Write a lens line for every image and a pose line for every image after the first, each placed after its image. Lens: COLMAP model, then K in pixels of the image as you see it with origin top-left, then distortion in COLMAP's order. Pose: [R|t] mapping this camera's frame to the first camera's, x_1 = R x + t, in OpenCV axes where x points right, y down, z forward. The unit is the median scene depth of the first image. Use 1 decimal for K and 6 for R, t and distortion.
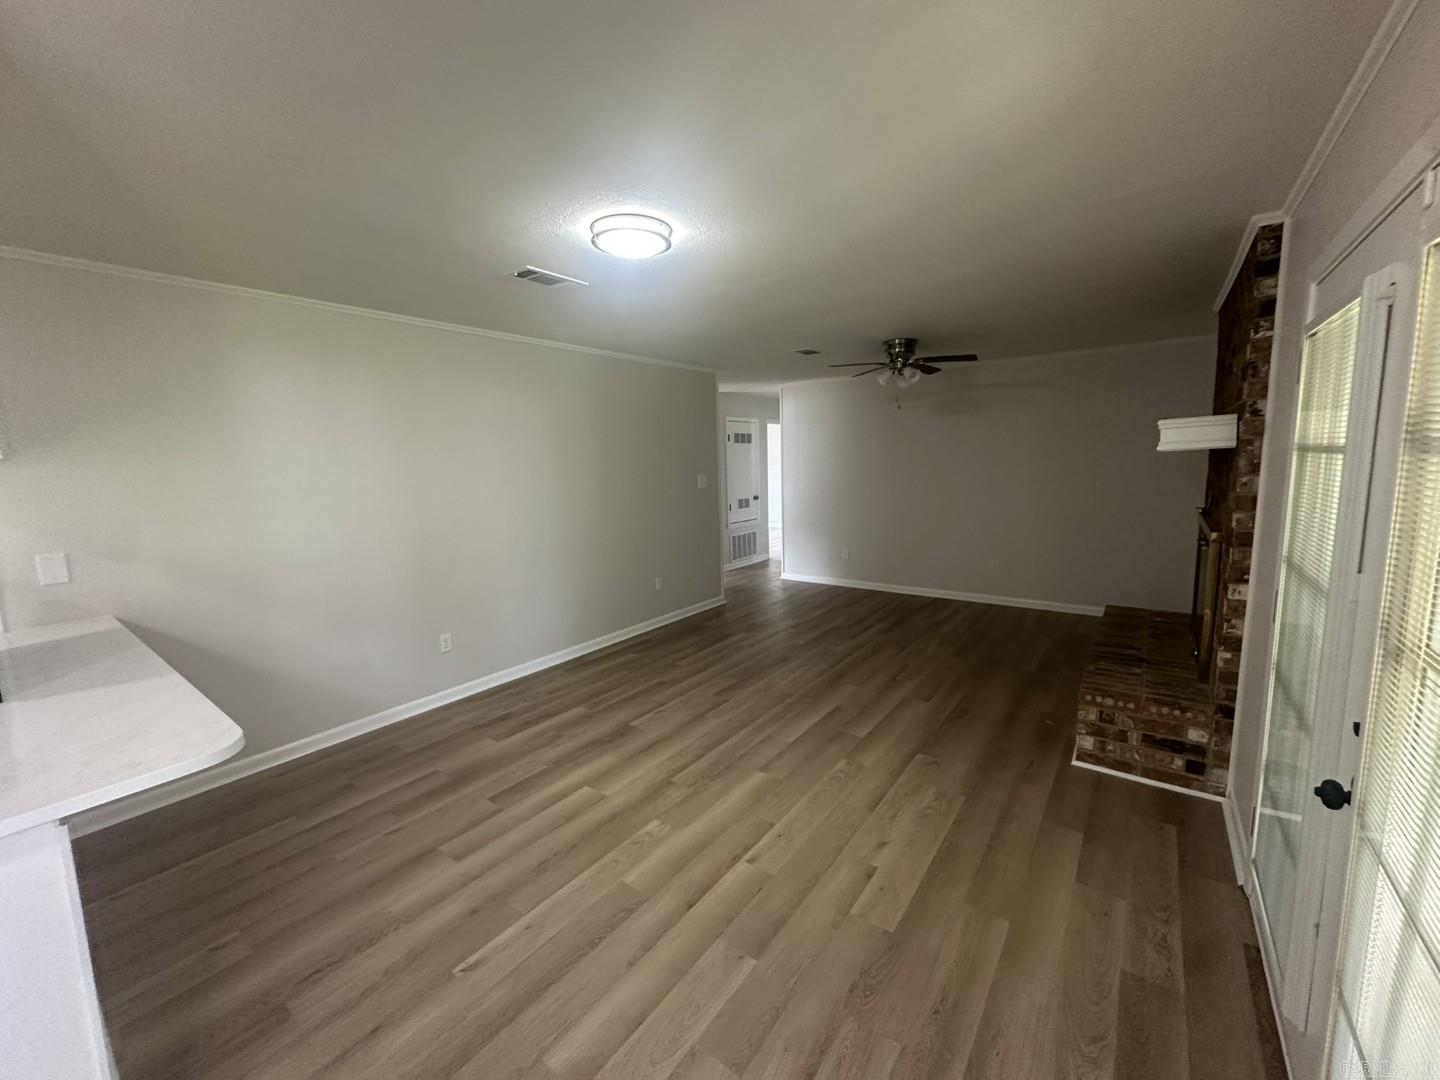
lens RADIAL K [[578.7, 0, 717.7], [0, 578.7, 530.6], [0, 0, 1]] dist [0.002245, 0.000358]
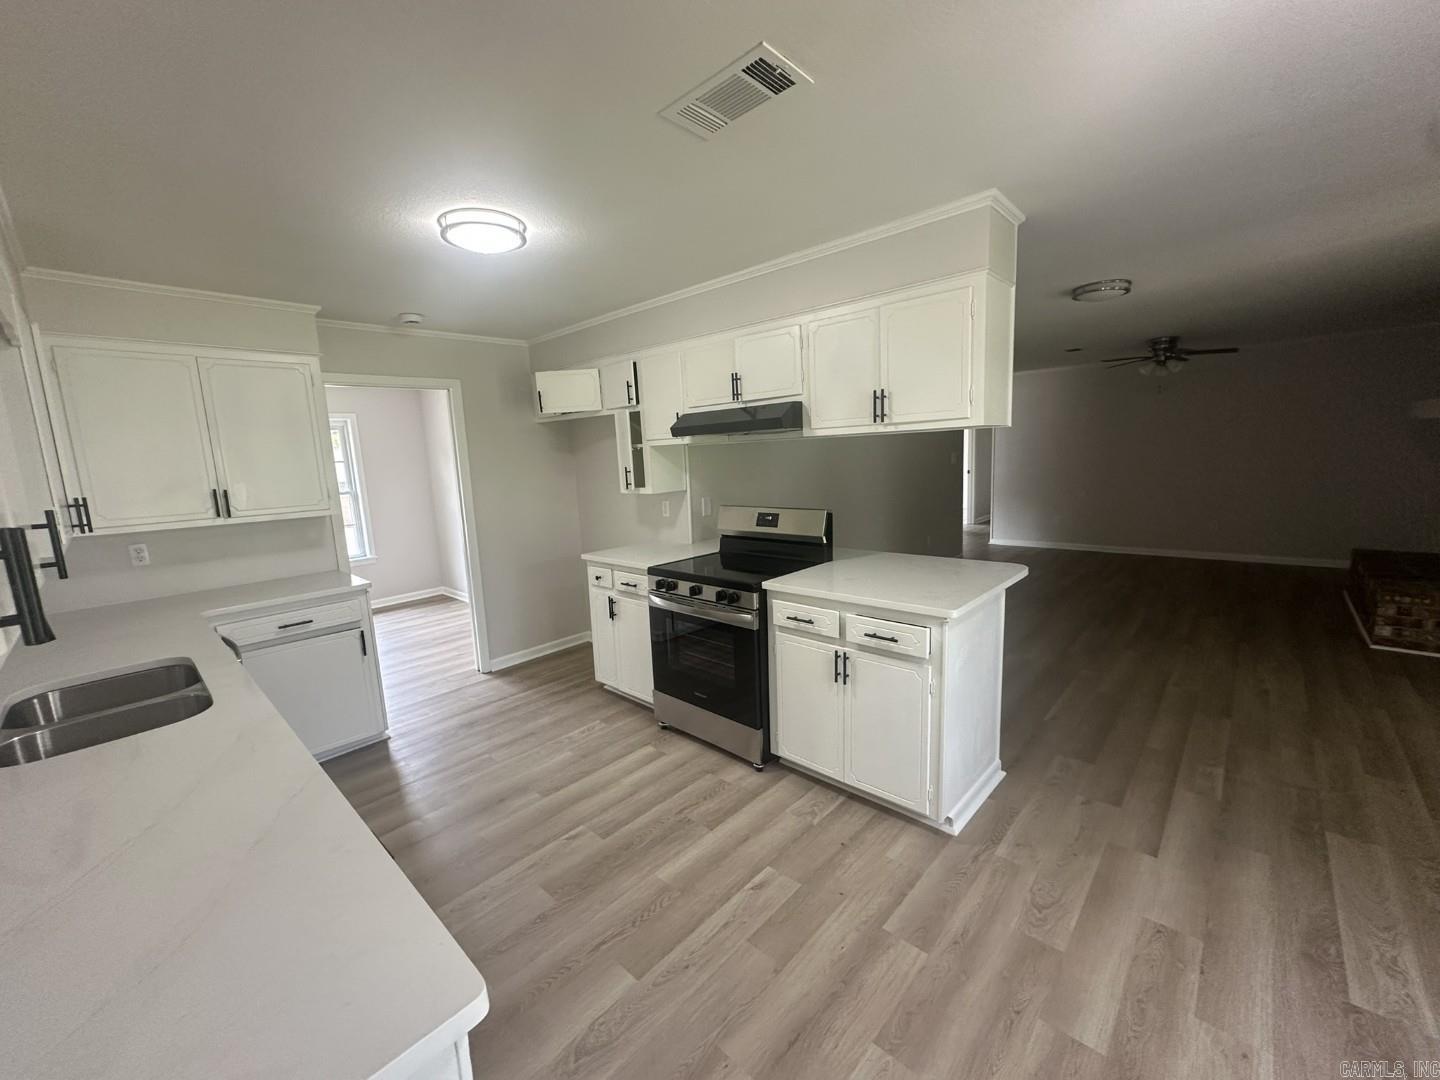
lens RADIAL K [[578.7, 0, 716.6], [0, 578.7, 541.0], [0, 0, 1]] dist [0.002245, 0.000358]
pose [[0.994631, -0.002928, -0.103448, -0.820607], [0.006094, 0.999522, 0.030301, 0.098254], [0.103310, -0.030769, 0.994173, -0.551152]]
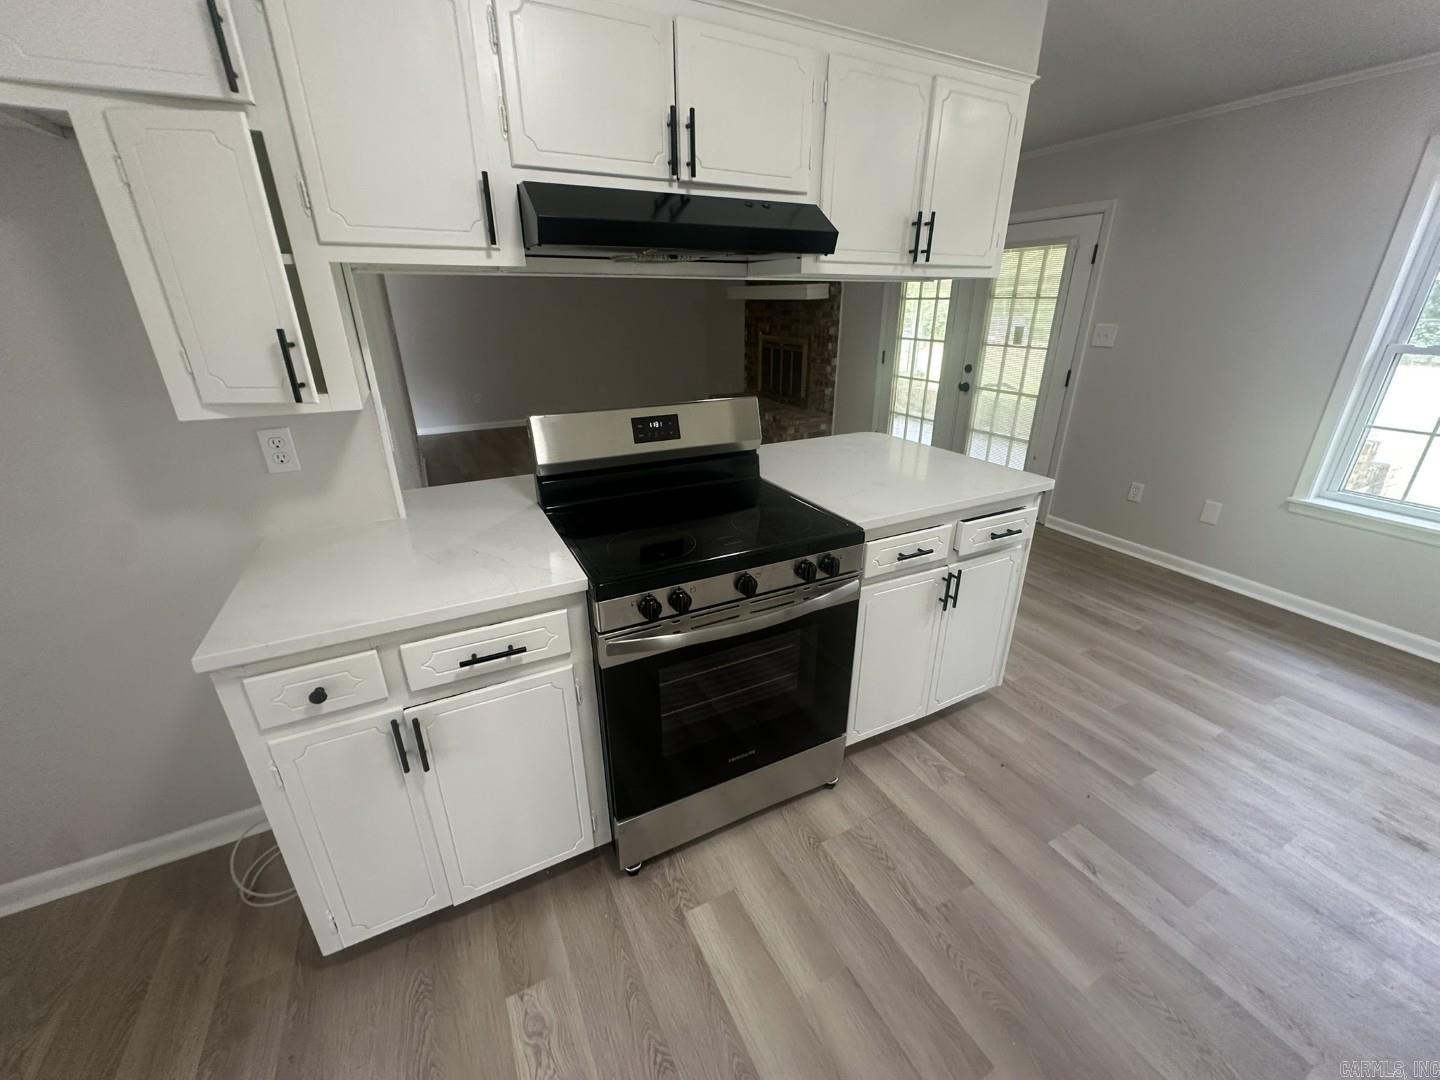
lens RADIAL K [[578.7, 0, 728.3], [0, 578.7, 538.6], [0, 0, 1]] dist [0.002245, 0.000358]
pose [[0.426115, -0.319882, 0.846228, -1.406225], [0.103788, 0.946510, 0.305528, 0.016686], [-0.898696, -0.042362, 0.436522, 0.264052]]
